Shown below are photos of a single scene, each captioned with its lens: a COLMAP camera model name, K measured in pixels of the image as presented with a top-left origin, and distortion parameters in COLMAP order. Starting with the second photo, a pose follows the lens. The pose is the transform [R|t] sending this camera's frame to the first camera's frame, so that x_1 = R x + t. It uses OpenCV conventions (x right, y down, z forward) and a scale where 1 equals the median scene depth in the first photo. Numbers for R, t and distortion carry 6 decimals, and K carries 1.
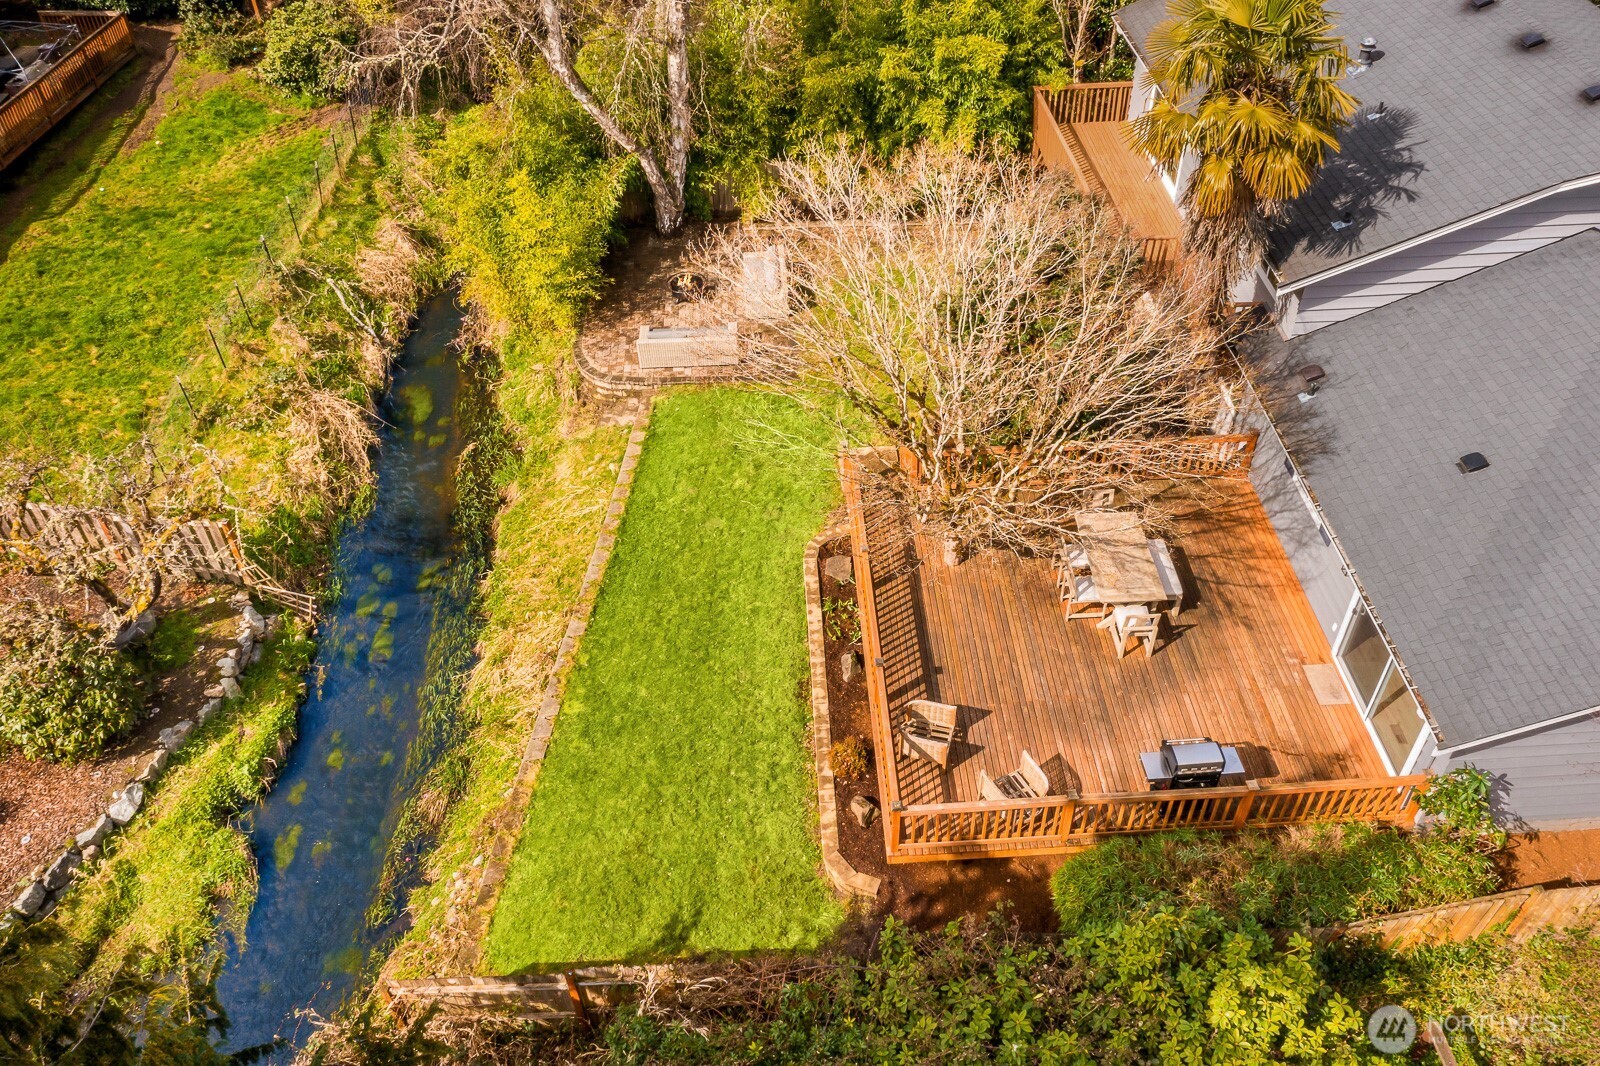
lens RADIAL K [[1265.3, 0, 795.8], [0, 1265.3, 526.9], [0, 0, 1]] dist [-0.012751, -0.004906]
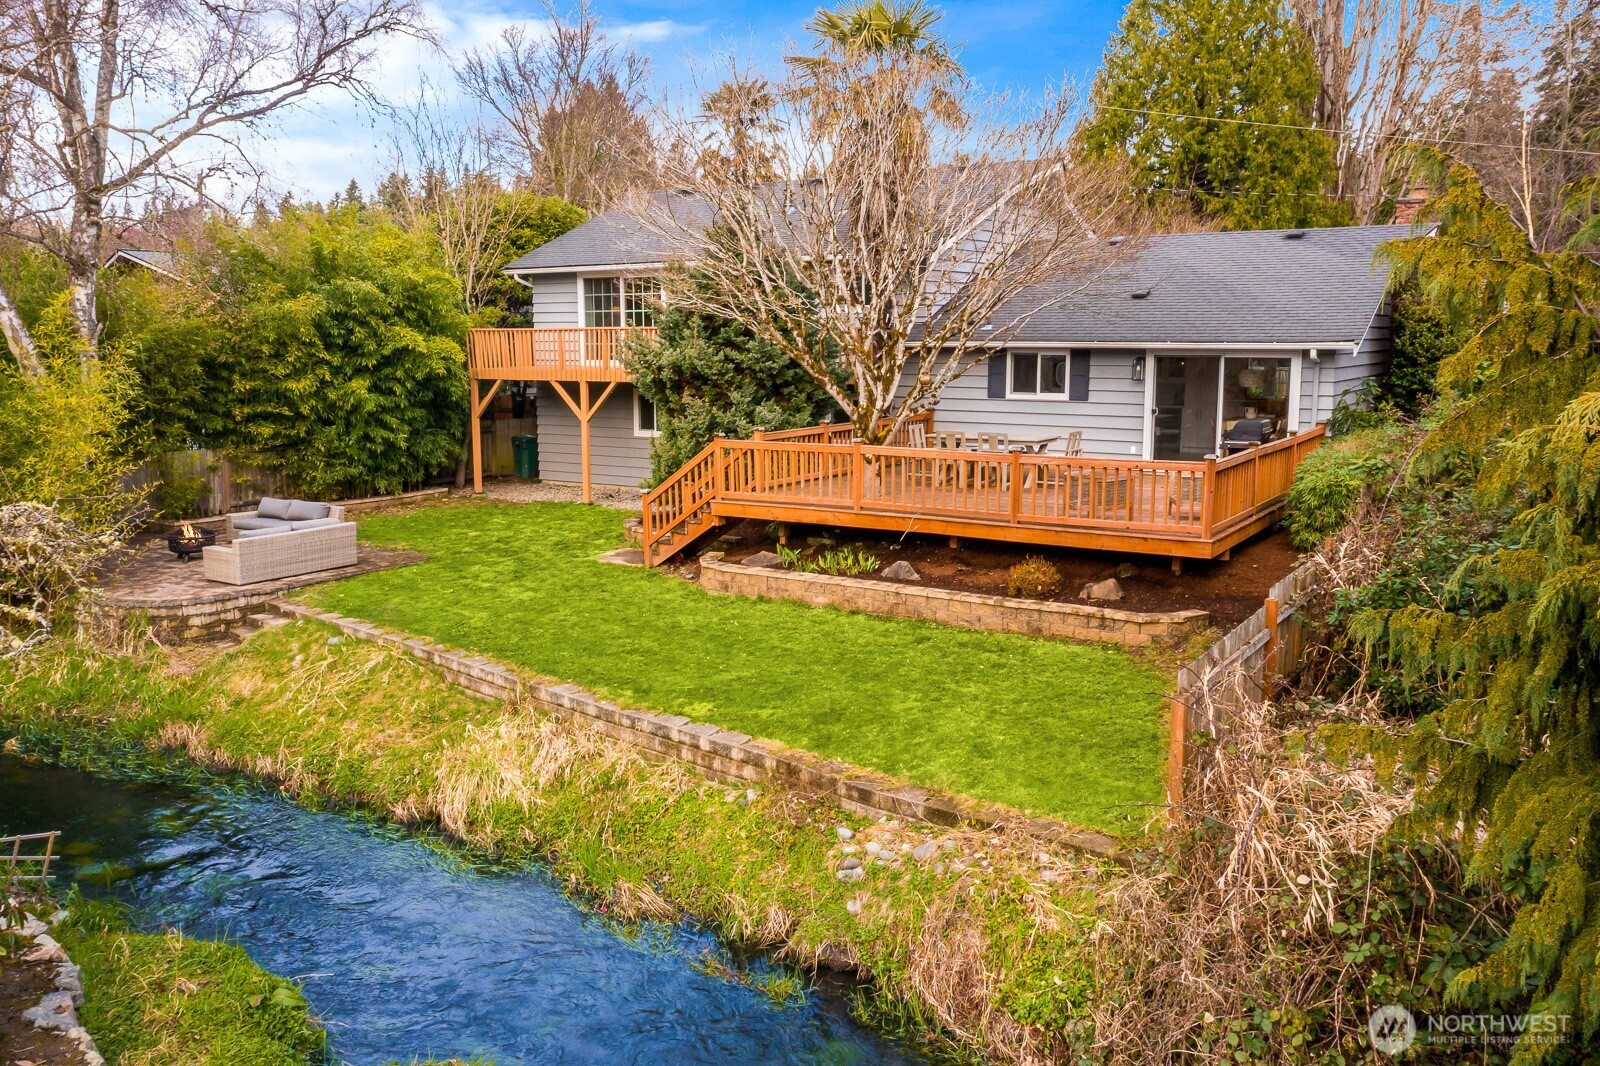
lens RADIAL K [[1265.3, 0, 808.9], [0, 1265.3, 526.9], [0, 0, 1]] dist [-0.012751, -0.004906]
pose [[0.578157, -0.104395, 0.809219, -0.514577], [0.537862, 0.794547, -0.281780, 0.219775], [-0.613546, 0.598161, 0.515523, 0.441169]]
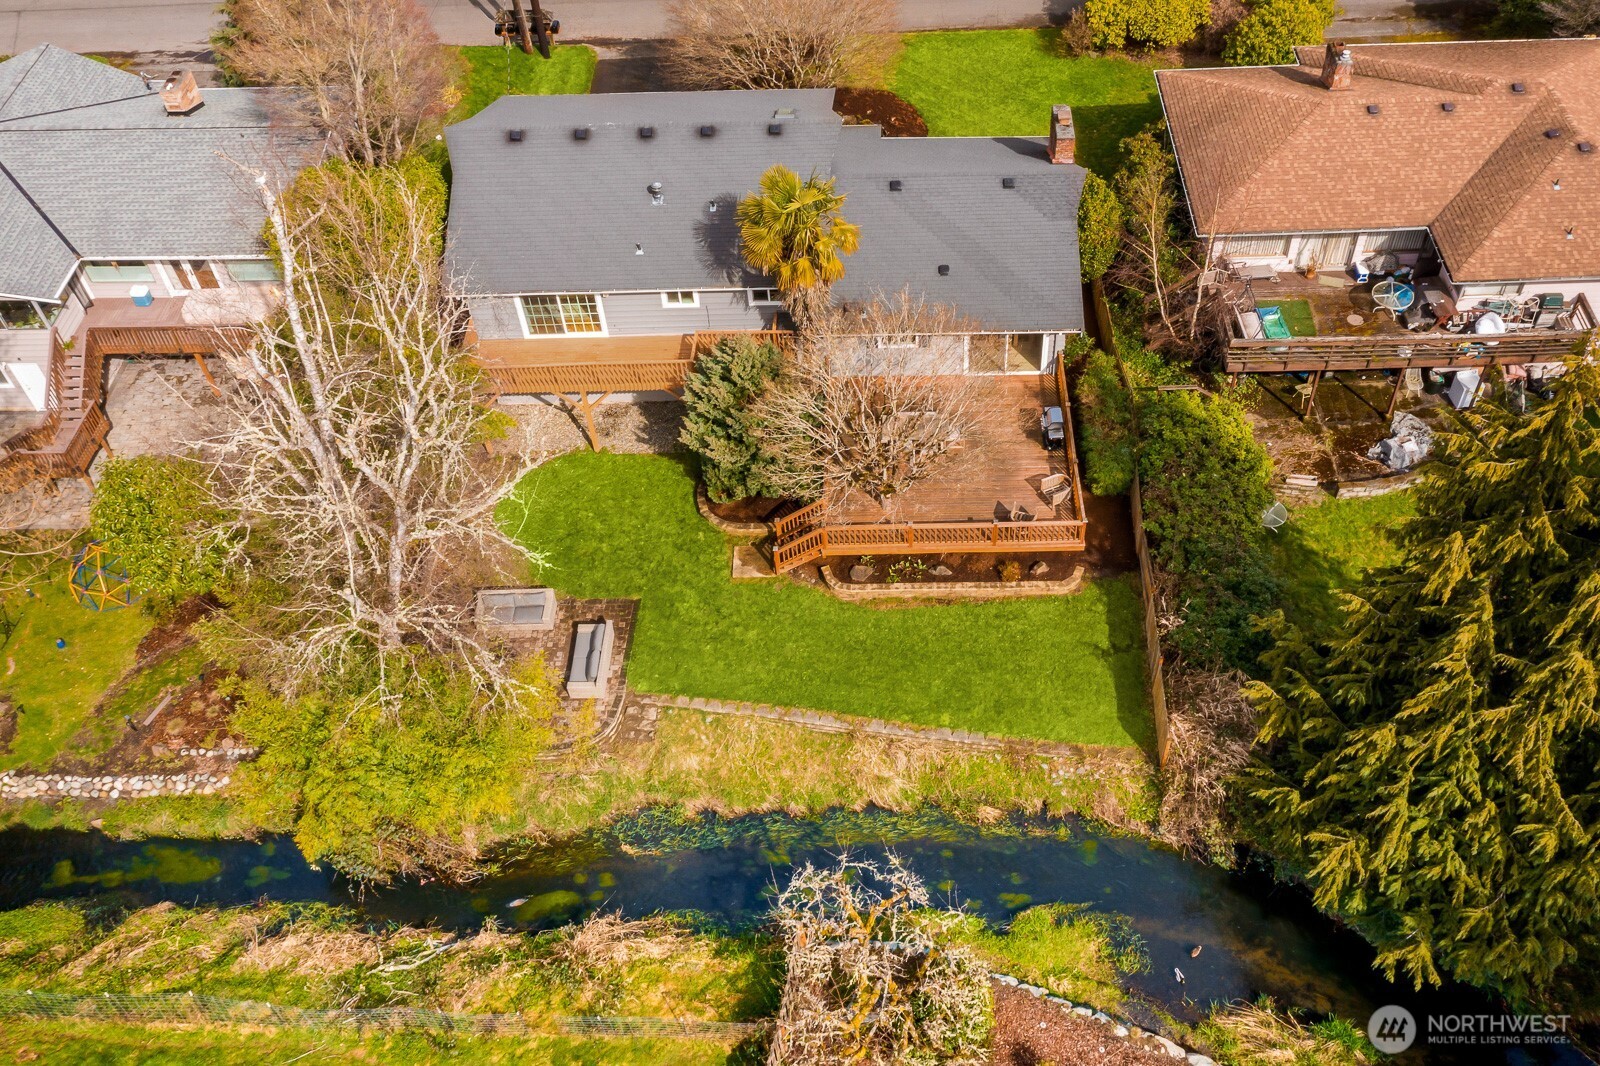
lens RADIAL K [[1408.7, 0, 877.2], [0, 1408.7, 504.5], [0, 0, 1]] dist [-0.013511, -0.003942]
pose [[0.035704, -0.731531, 0.680872, -0.945163], [0.680220, 0.516918, 0.519708, -0.783847], [-0.732138, 0.444587, 0.516059, -0.002822]]
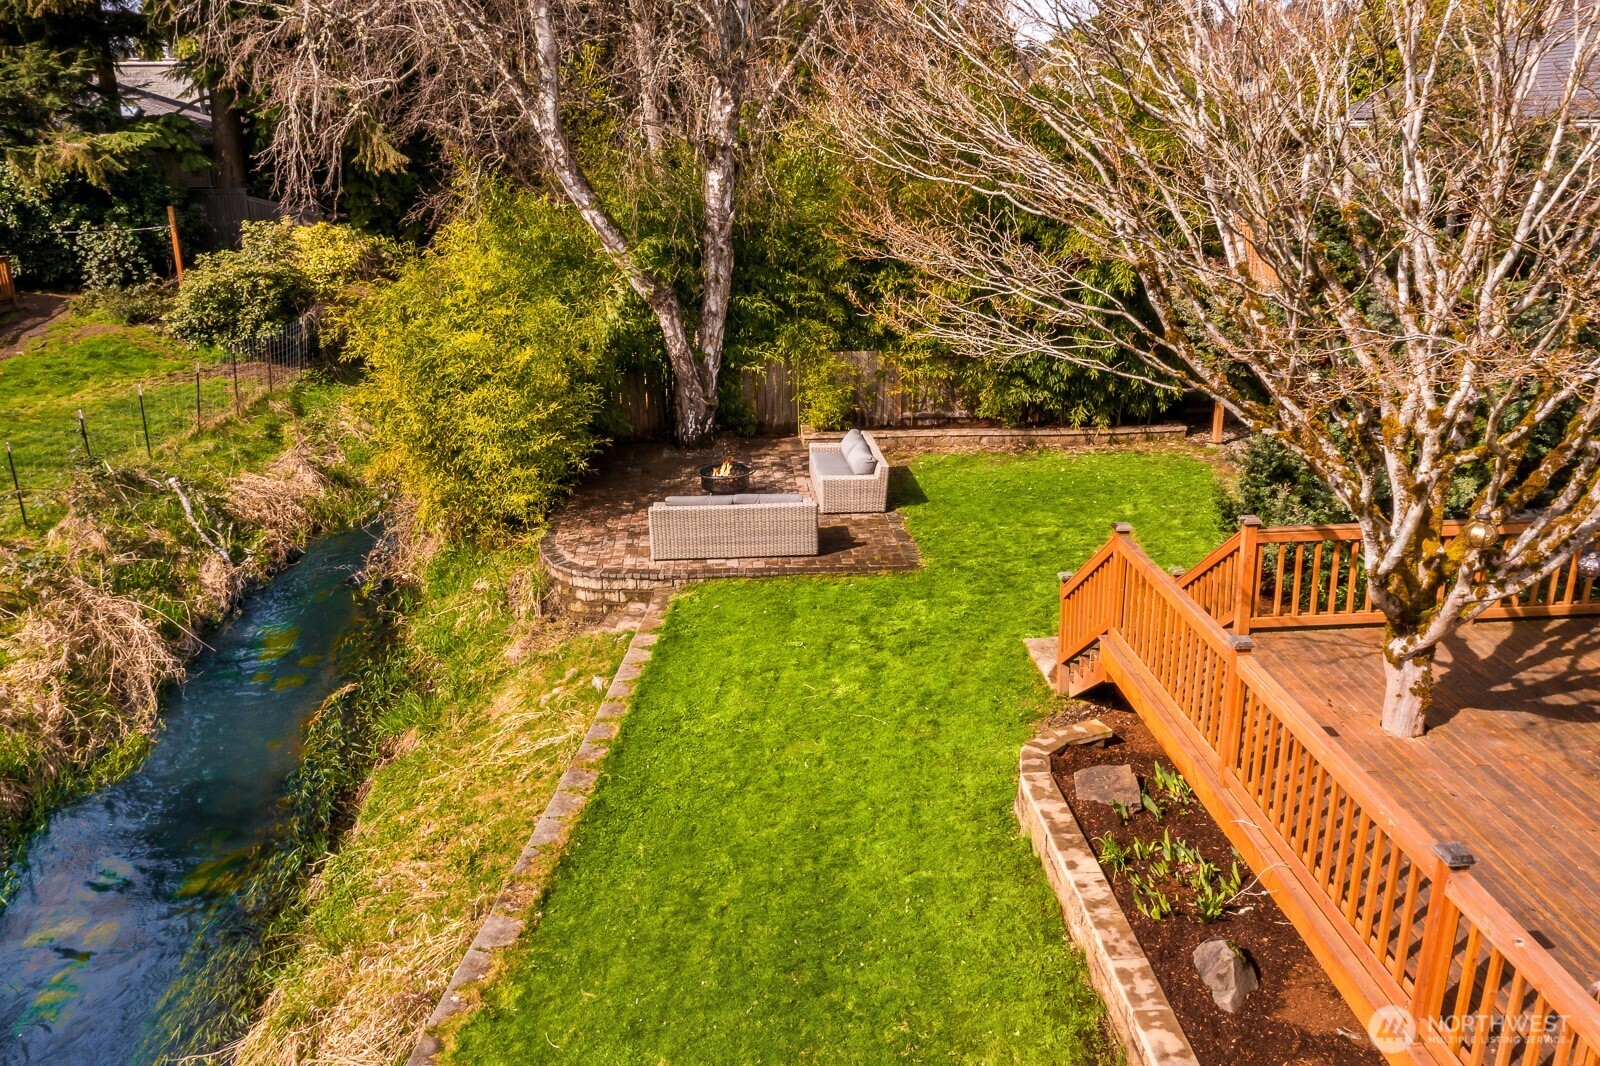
lens RADIAL K [[1265.3, 0, 797.8], [0, 1265.3, 530.2], [0, 0, 1]] dist [-0.012751, -0.004906]
pose [[0.999752, 0.003511, 0.021999, -0.069294], [0.005751, 0.913365, -0.407102, 0.106977], [-0.021522, 0.407128, 0.913118, 0.462569]]
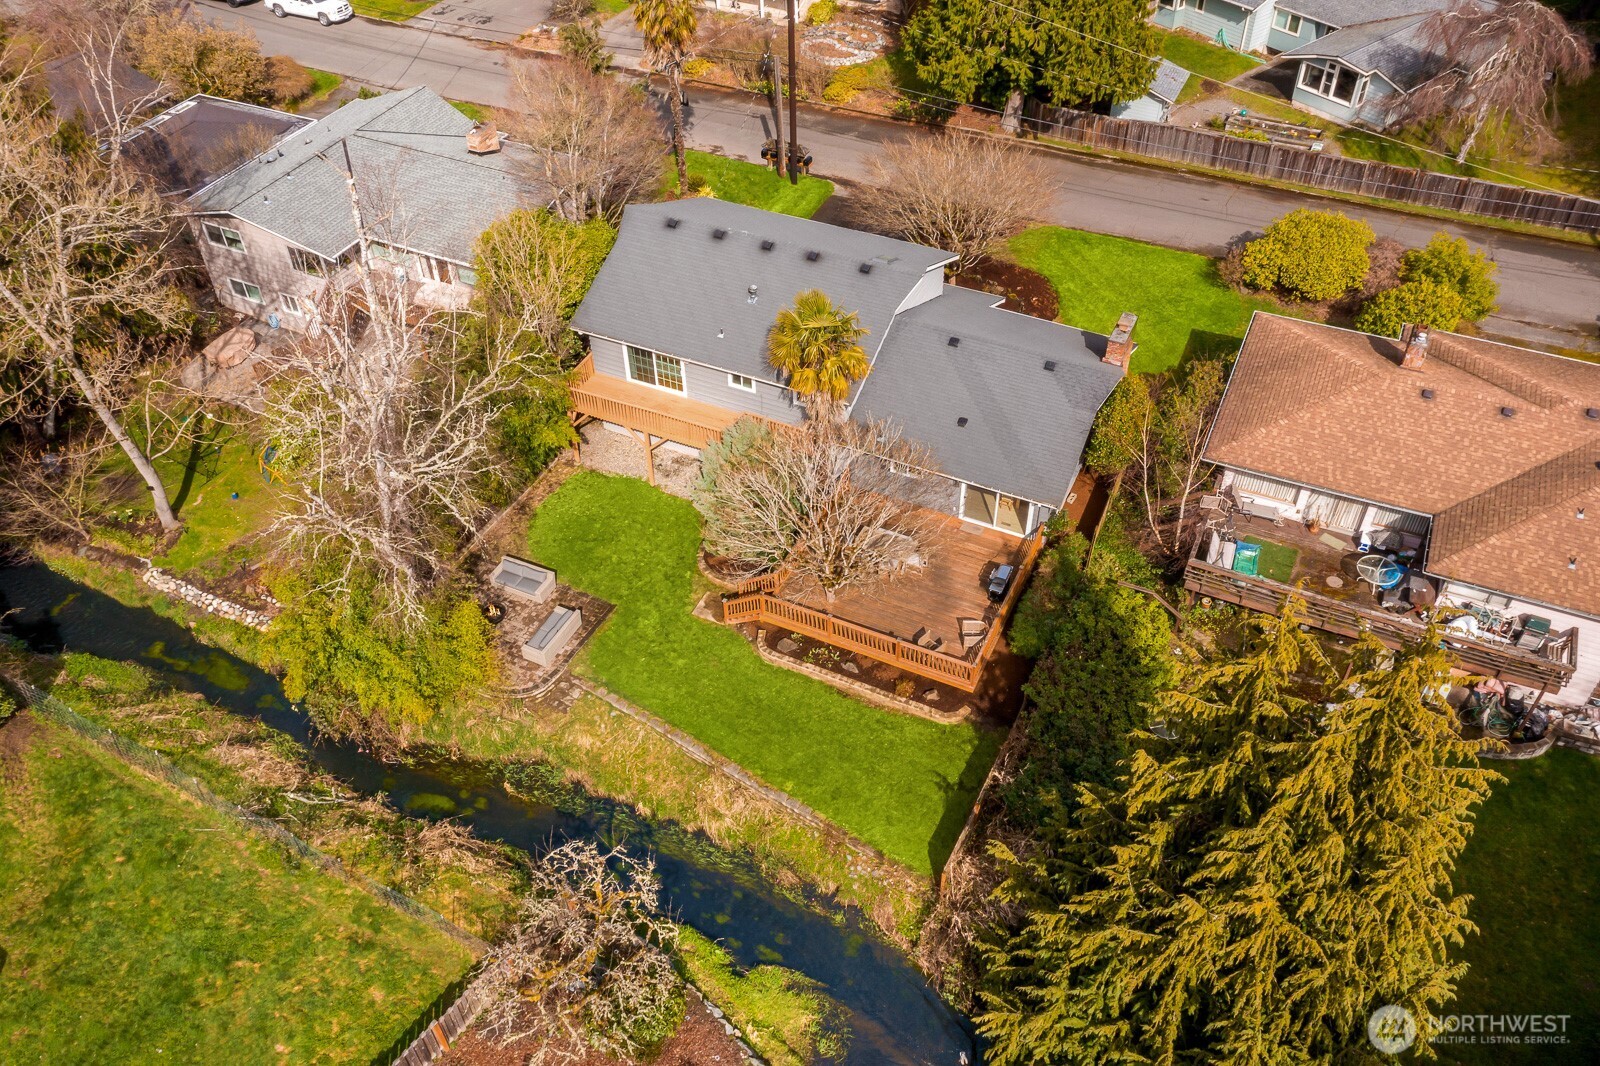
lens RADIAL K [[1265.3, 0, 798.1], [0, 1265.3, 537.0], [0, 0, 1]] dist [-0.012751, -0.004906]
pose [[0.474545, -0.597983, 0.645928, -0.891620], [0.594732, 0.758801, 0.265545, -0.480429], [-0.648922, 0.258142, 0.715725, -0.336791]]
